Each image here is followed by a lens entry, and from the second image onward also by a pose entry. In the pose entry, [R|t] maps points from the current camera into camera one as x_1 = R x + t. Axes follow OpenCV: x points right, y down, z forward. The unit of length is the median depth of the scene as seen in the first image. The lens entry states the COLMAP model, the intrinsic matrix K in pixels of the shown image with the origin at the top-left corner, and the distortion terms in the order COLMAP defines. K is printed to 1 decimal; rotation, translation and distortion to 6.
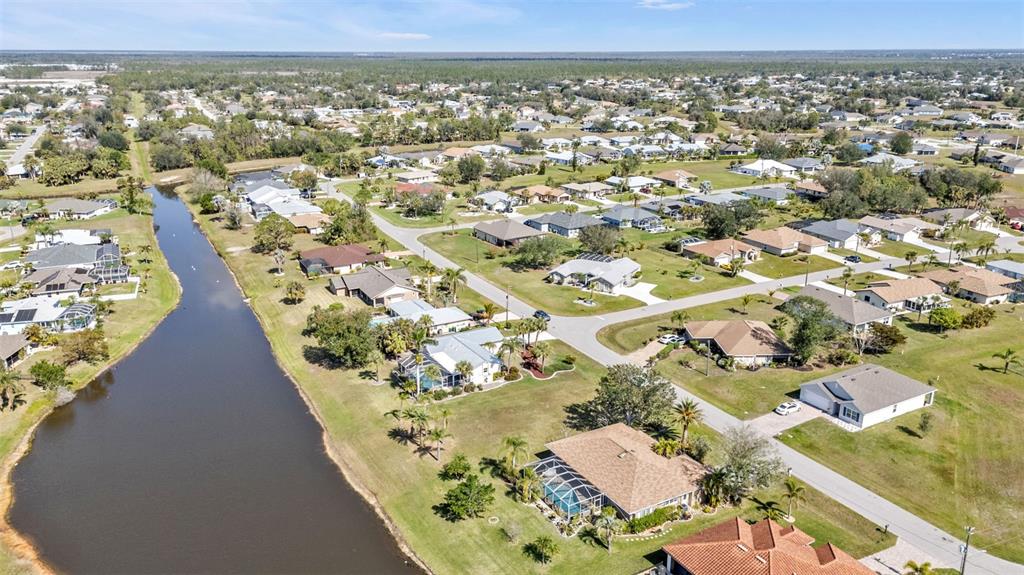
lens RADIAL K [[749.7, 0, 512.0], [0, 749.7, 287.5], [0, 0, 1]] dist [0.079905, -0.085314]
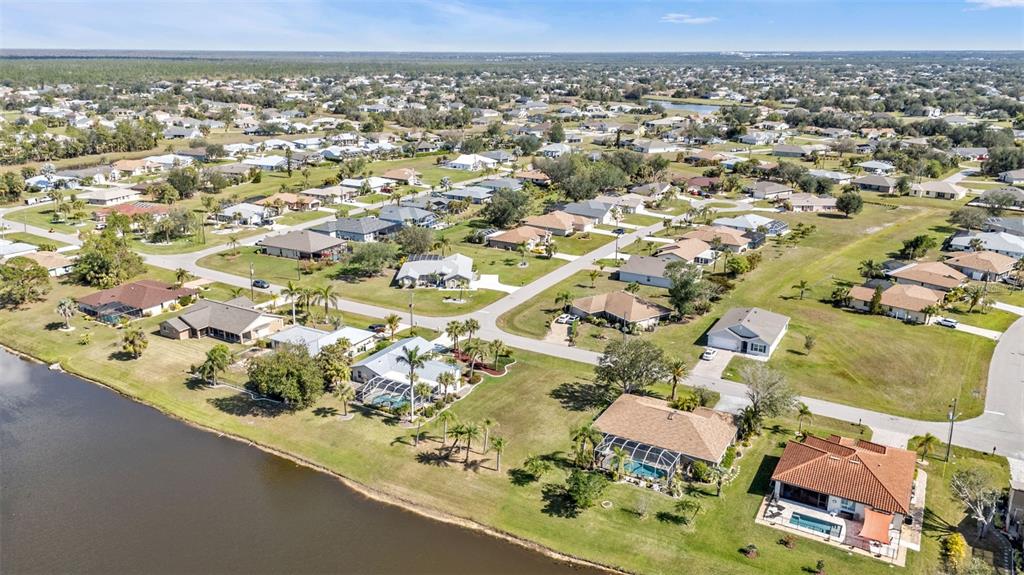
lens RADIAL K [[749.7, 0, 512.0], [0, 749.7, 287.5], [0, 0, 1]] dist [0.079905, -0.085314]
pose [[0.863141, -0.148645, 0.482590, -0.287284], [0.148676, 0.988138, 0.038444, -0.022284], [-0.482580, 0.038567, 0.875002, 0.068699]]
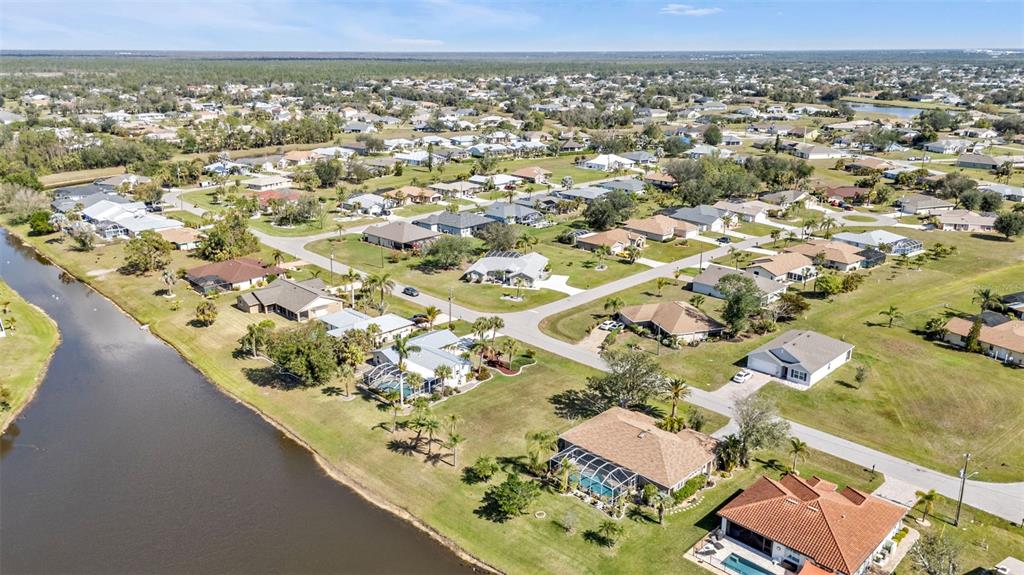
lens RADIAL K [[749.7, 0, 512.0], [0, 749.7, 287.5], [0, 0, 1]] dist [0.079905, -0.085314]
pose [[0.964361, -0.078944, 0.252540, -0.141597], [0.078989, 0.996826, 0.009977, -0.004213], [-0.252526, 0.010326, 0.967535, 0.012927]]
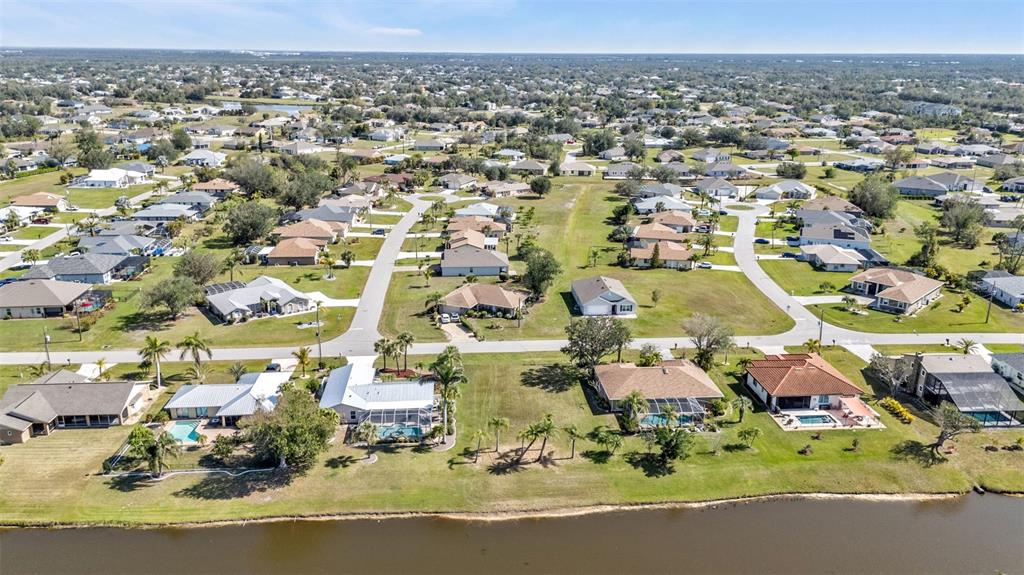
lens RADIAL K [[749.7, 0, 512.0], [0, 749.7, 287.5], [0, 0, 1]] dist [0.079905, -0.085314]
pose [[0.419926, -0.266094, 0.867673, -0.526841], [0.264344, 0.950460, 0.163549, -0.097544], [-0.868207, 0.160686, 0.469463, 0.307935]]
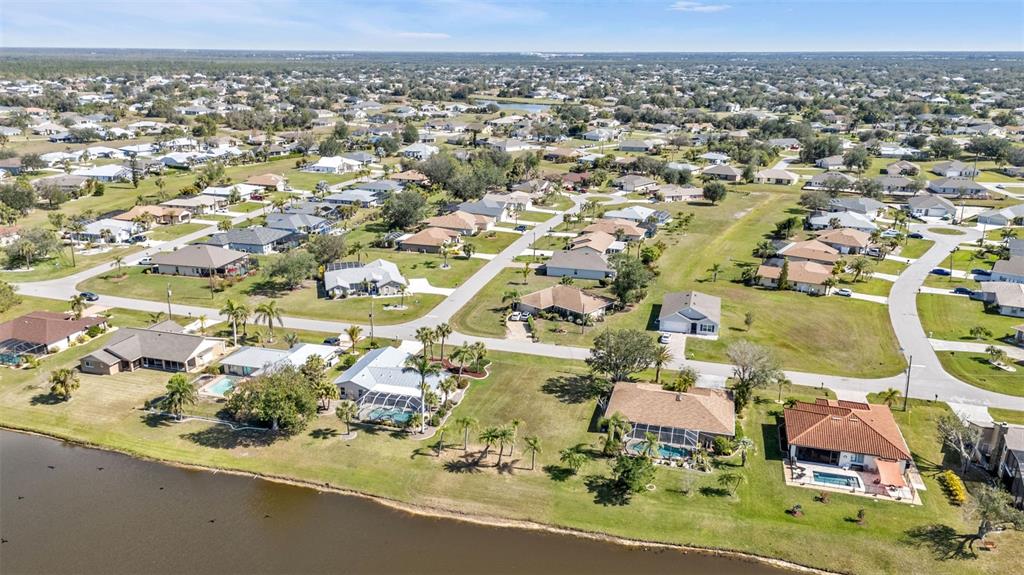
lens RADIAL K [[749.7, 0, 512.0], [0, 749.7, 287.5], [0, 0, 1]] dist [0.079905, -0.085314]
pose [[0.710926, -0.206537, 0.672255, -0.403752], [0.205844, 0.975151, 0.081910, -0.048953], [-0.672467, 0.080147, 0.735775, 0.151721]]
